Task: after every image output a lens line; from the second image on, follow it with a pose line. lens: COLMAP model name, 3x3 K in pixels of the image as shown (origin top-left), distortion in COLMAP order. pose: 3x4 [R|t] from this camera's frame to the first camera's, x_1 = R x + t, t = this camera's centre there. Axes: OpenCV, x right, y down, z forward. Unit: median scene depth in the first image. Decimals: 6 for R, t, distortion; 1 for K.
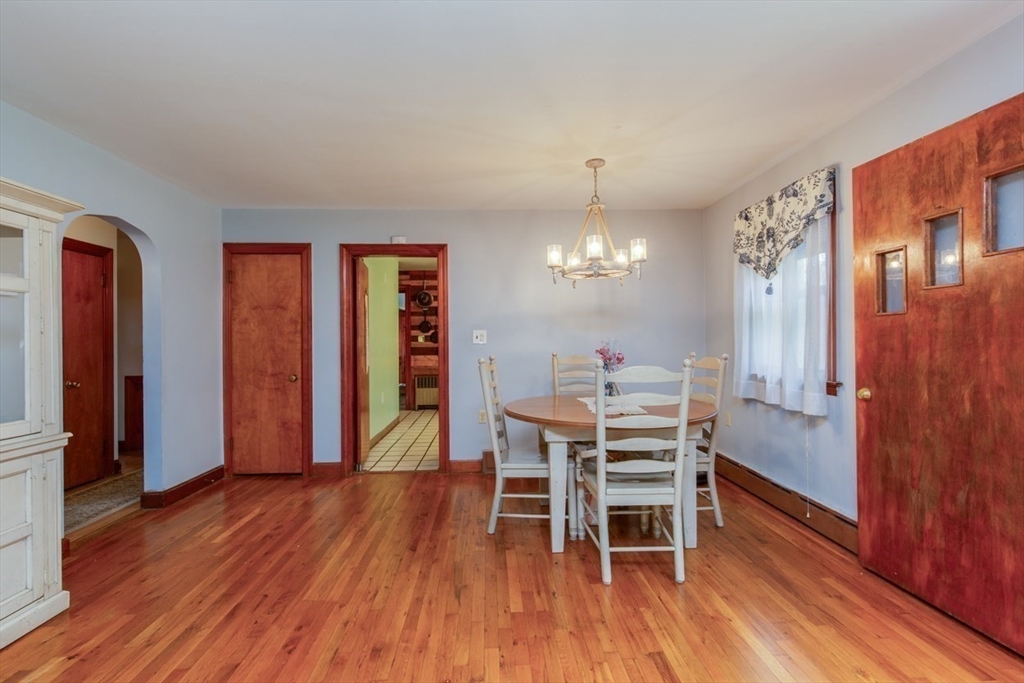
lens RADIAL K [[467.3, 0, 509.3], [0, 467.3, 341.2], [0, 0, 1]] dist [0.003230, -0.000140]
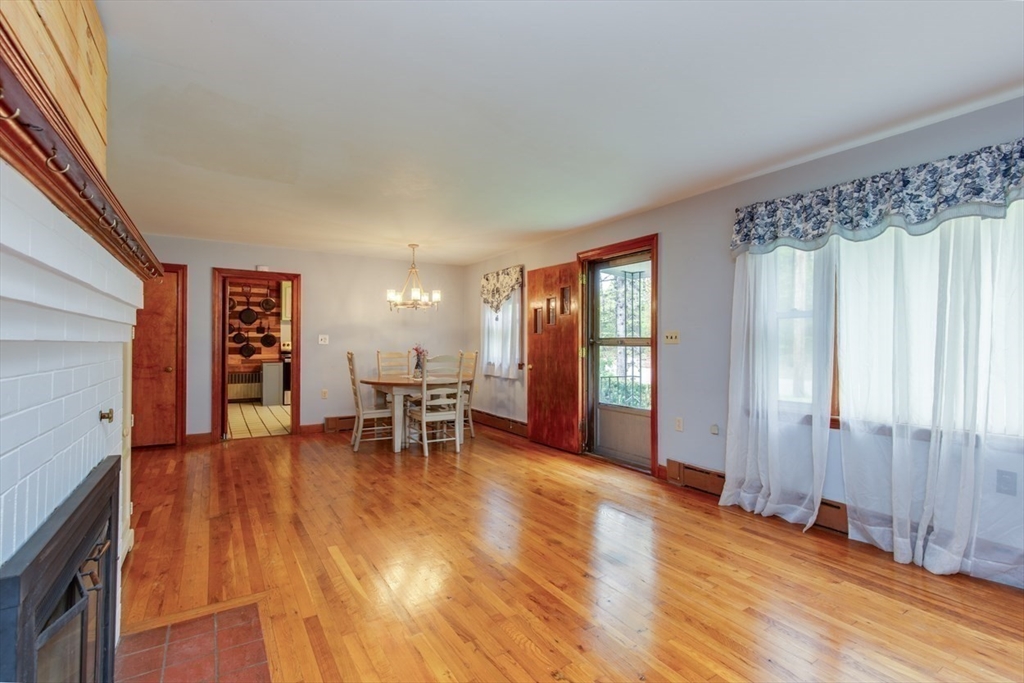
lens RADIAL K [[477.4, 0, 507.8], [0, 477.4, 344.4], [0, 0, 1]] dist [-0.000228, -0.000247]
pose [[0.871881, 0.011801, 0.489576, -0.415250], [-0.011586, 0.999927, -0.003471, 0.006296], [-0.489581, -0.002646, 0.871954, -0.831807]]
